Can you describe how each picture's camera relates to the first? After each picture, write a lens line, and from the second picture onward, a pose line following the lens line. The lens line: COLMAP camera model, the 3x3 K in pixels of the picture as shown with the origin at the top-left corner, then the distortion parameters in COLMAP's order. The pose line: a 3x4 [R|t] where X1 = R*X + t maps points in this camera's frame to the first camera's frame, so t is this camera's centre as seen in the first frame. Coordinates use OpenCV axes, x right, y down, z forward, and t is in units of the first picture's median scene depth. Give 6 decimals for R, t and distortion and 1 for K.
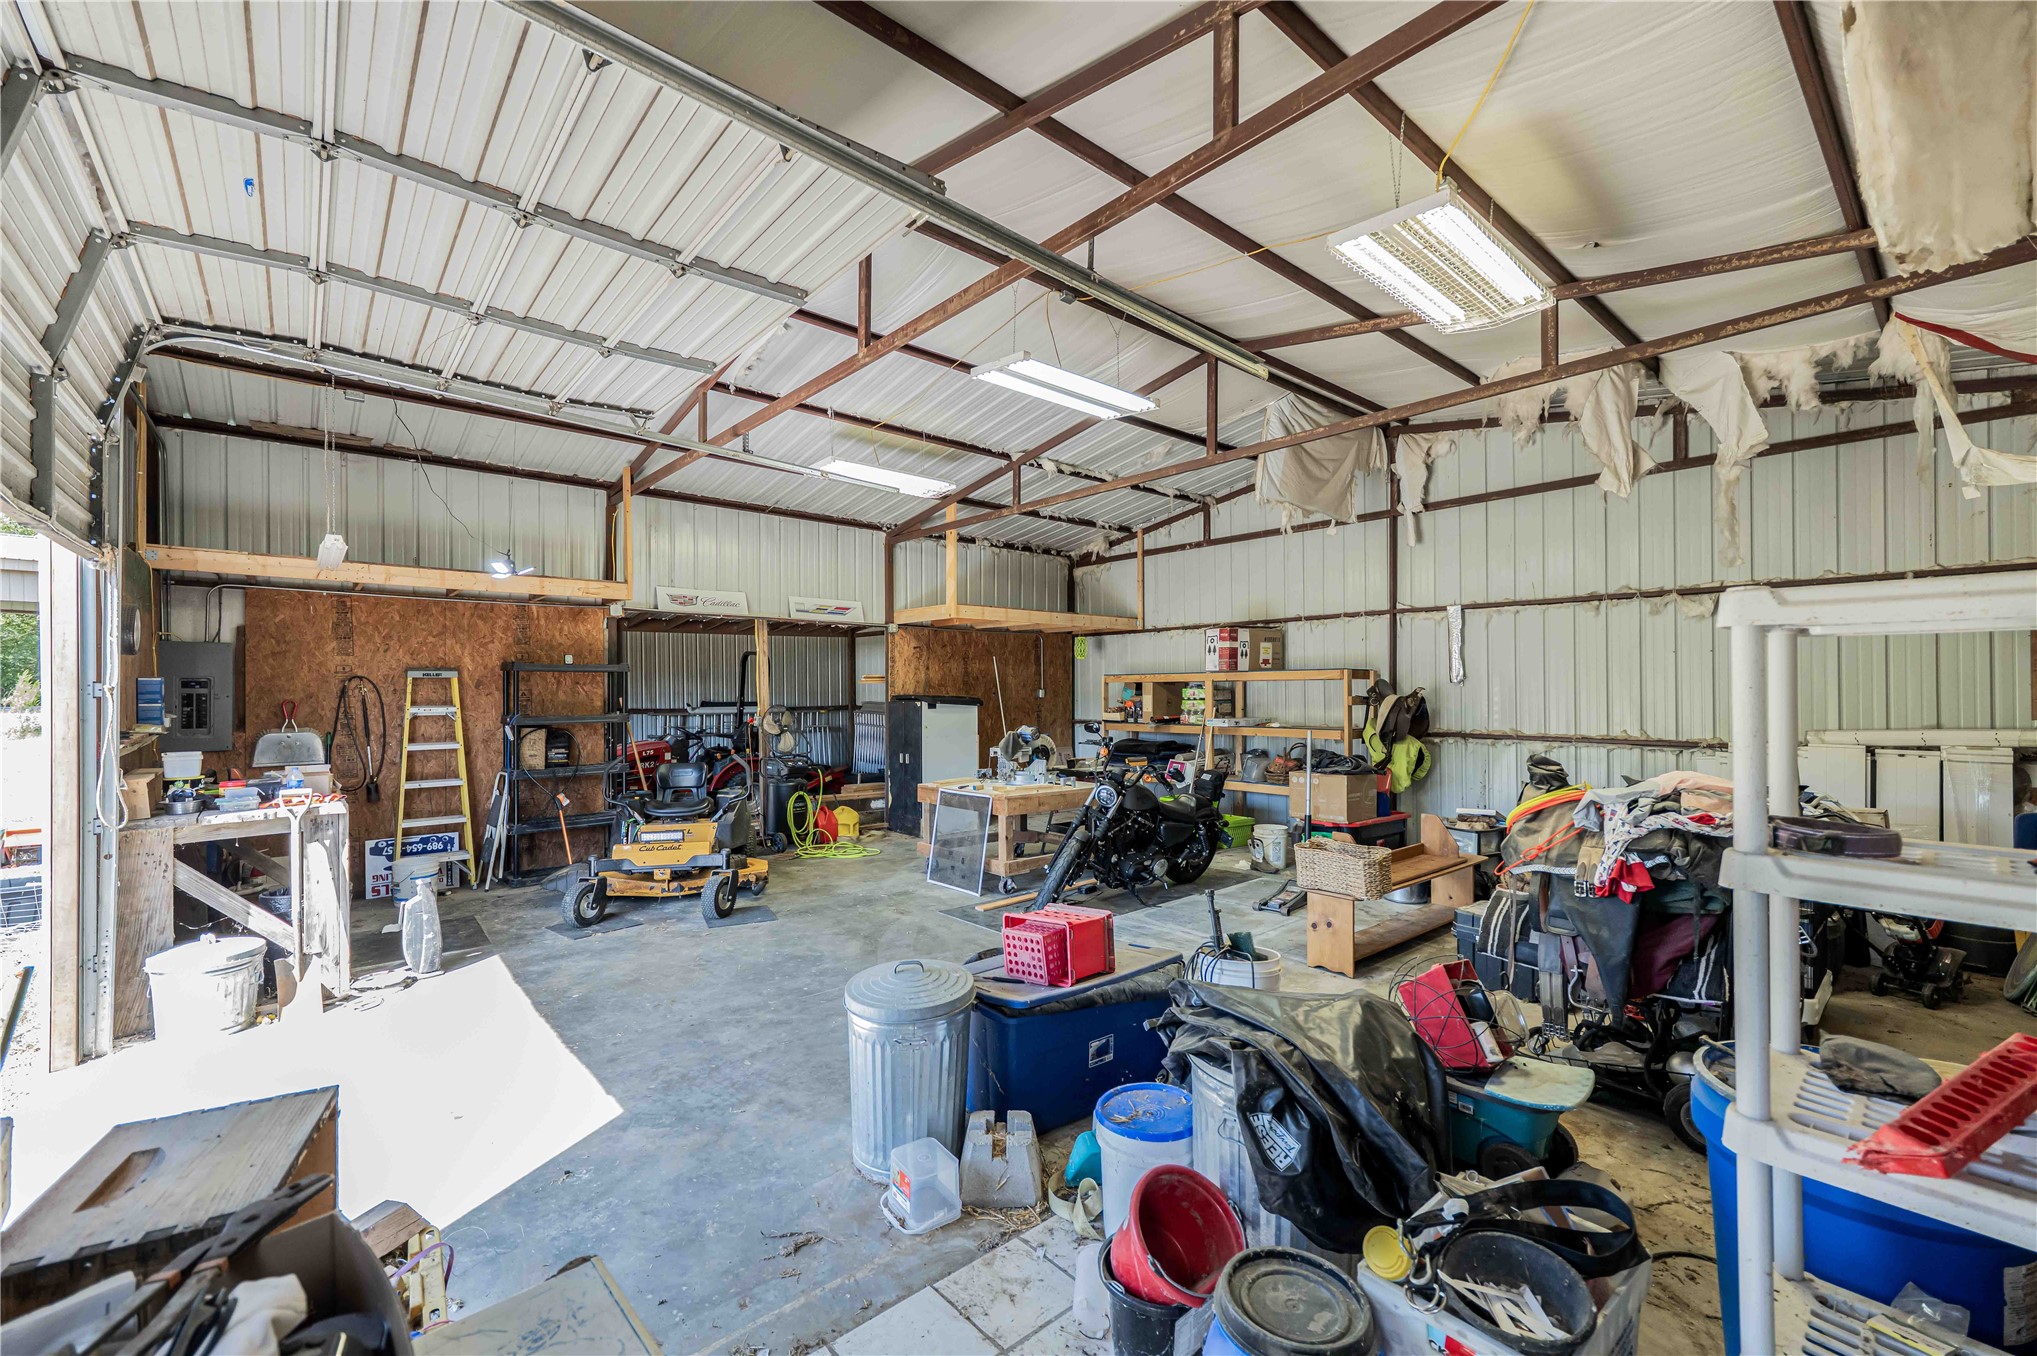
lens RADIAL K [[811.0, 0, 1009.0], [0, 811.0, 676.7], [0, 0, 1]] dist [0.001935, 0.000825]
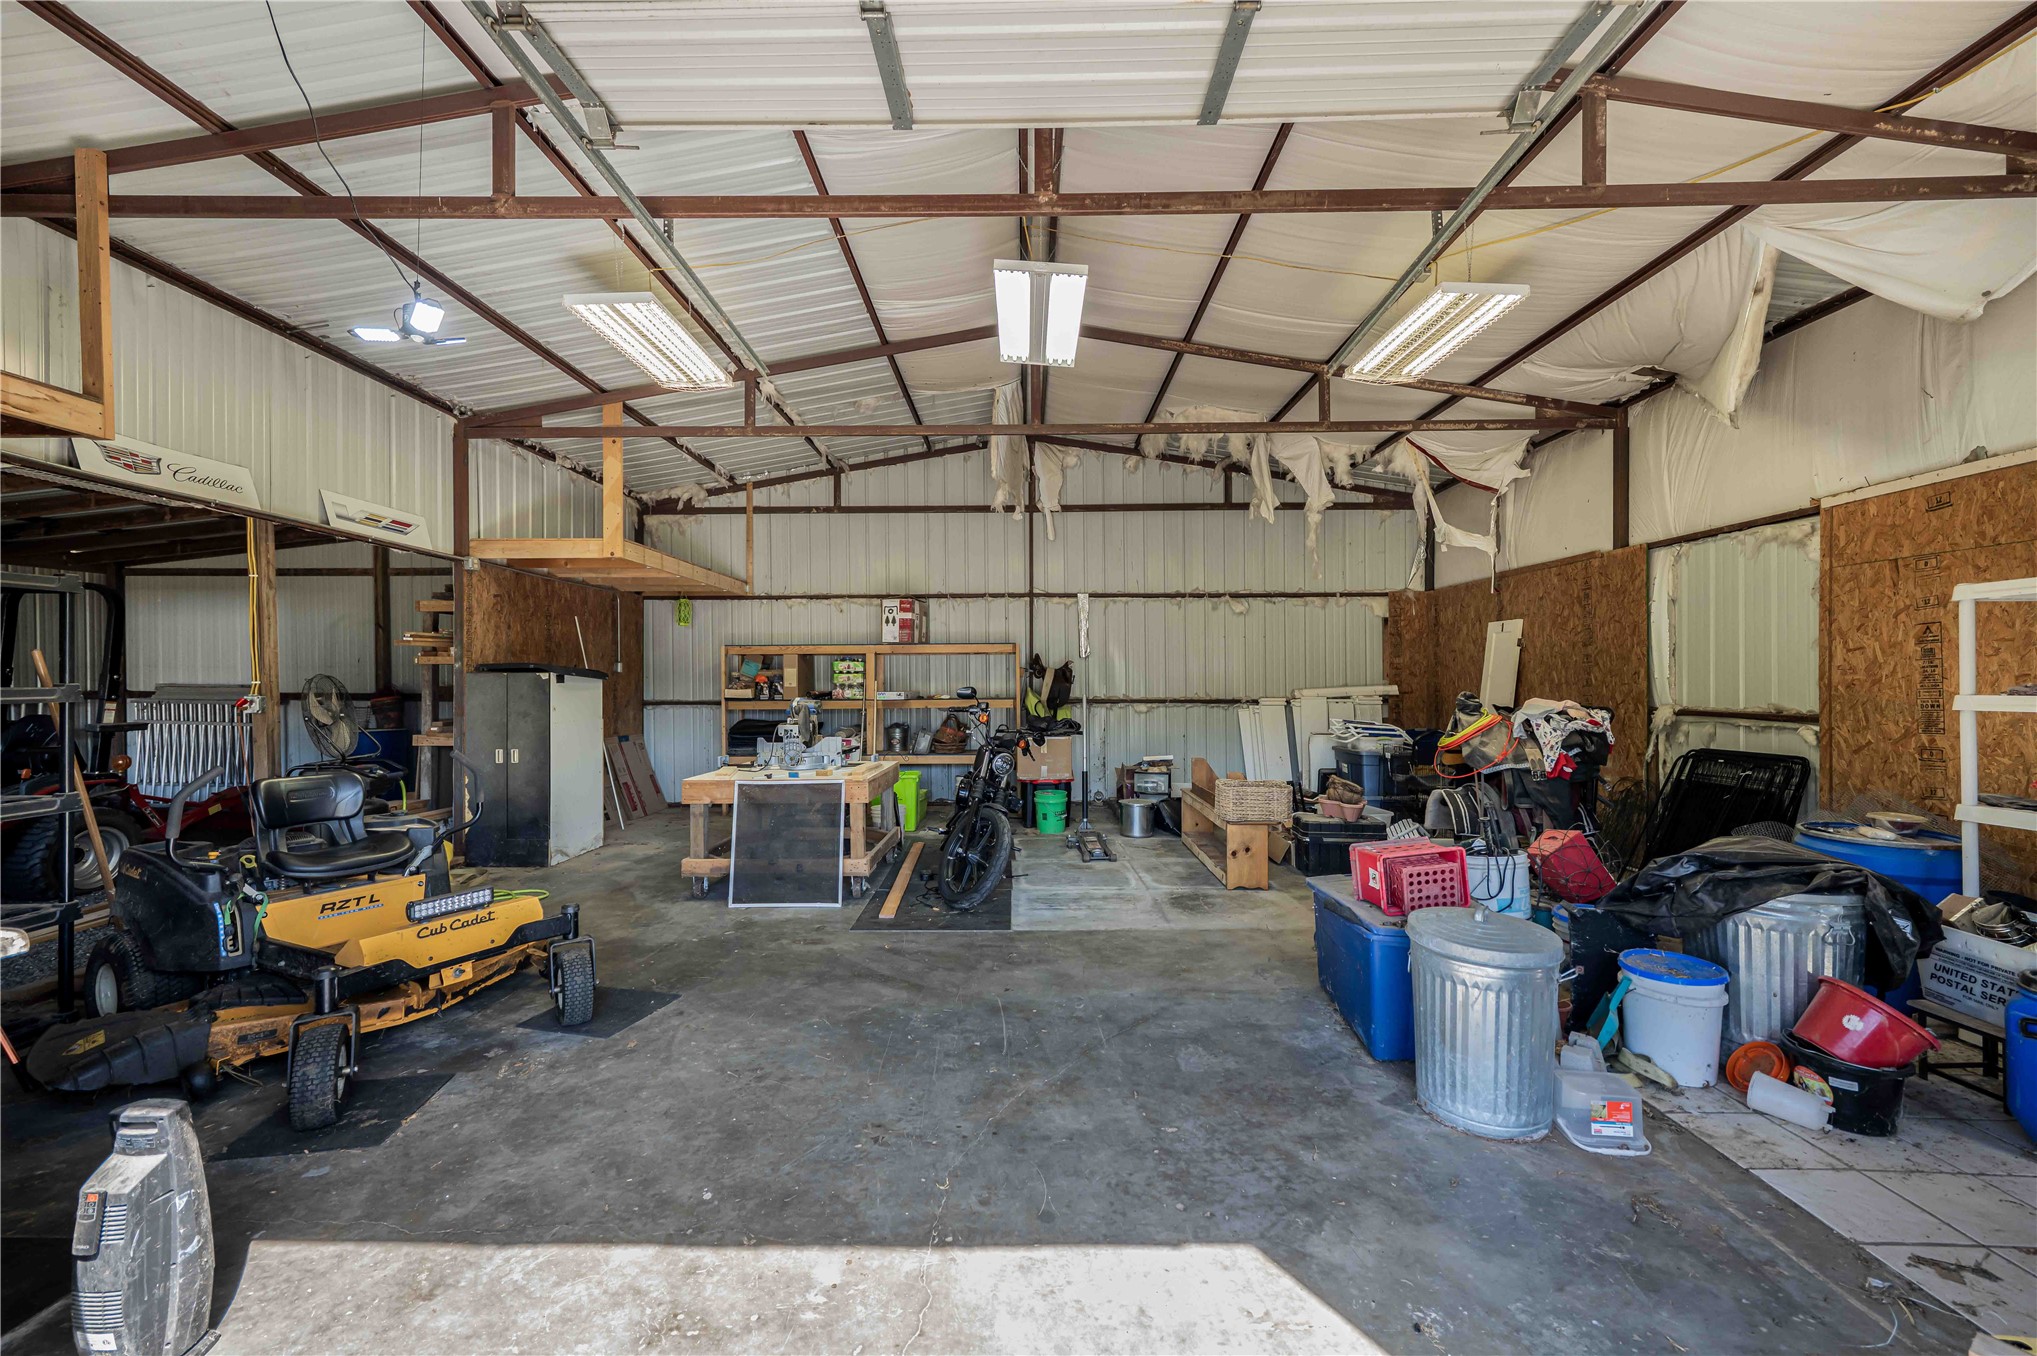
lens RADIAL K [[811.0, 0, 1009.0], [0, 811.0, 676.7], [0, 0, 1]] dist [0.001935, 0.000825]
pose [[0.673868, 0.002936, 0.738846, -0.371710], [-0.011595, 0.999911, 0.006602, 0.025894], [-0.738760, -0.013016, 0.673842, 0.241236]]
